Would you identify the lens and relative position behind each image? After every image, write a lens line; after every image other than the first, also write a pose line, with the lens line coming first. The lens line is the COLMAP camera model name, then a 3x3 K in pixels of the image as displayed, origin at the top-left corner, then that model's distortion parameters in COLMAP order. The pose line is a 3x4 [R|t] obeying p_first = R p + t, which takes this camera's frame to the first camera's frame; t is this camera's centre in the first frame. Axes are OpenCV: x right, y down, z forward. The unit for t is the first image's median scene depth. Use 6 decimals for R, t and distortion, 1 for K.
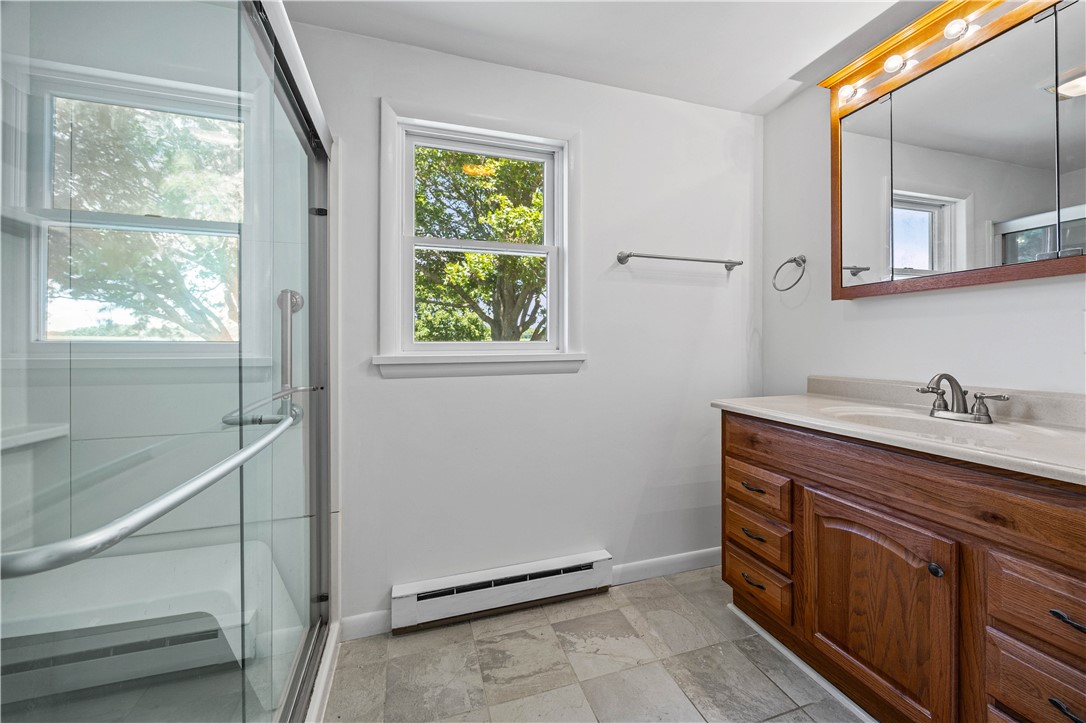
lens RADIAL K [[424.6, 0, 548.6], [0, 424.6, 343.9], [0, 0, 1]] dist [-0.001300, 0.000405]
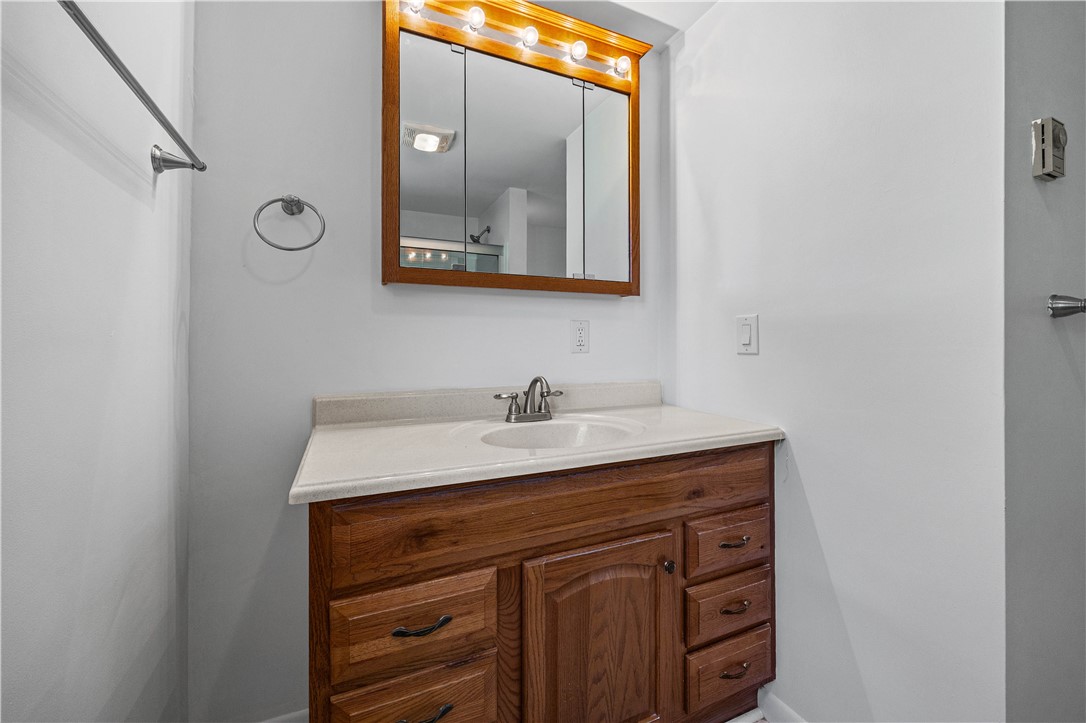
lens RADIAL K [[424.6, 0, 548.6], [0, 424.6, 343.9], [0, 0, 1]] dist [-0.001300, 0.000405]
pose [[-0.114984, -0.002006, 0.993365, -0.057034], [-0.003510, 0.999993, 0.001613, -0.006707], [-0.993361, -0.003301, -0.114990, 1.101176]]
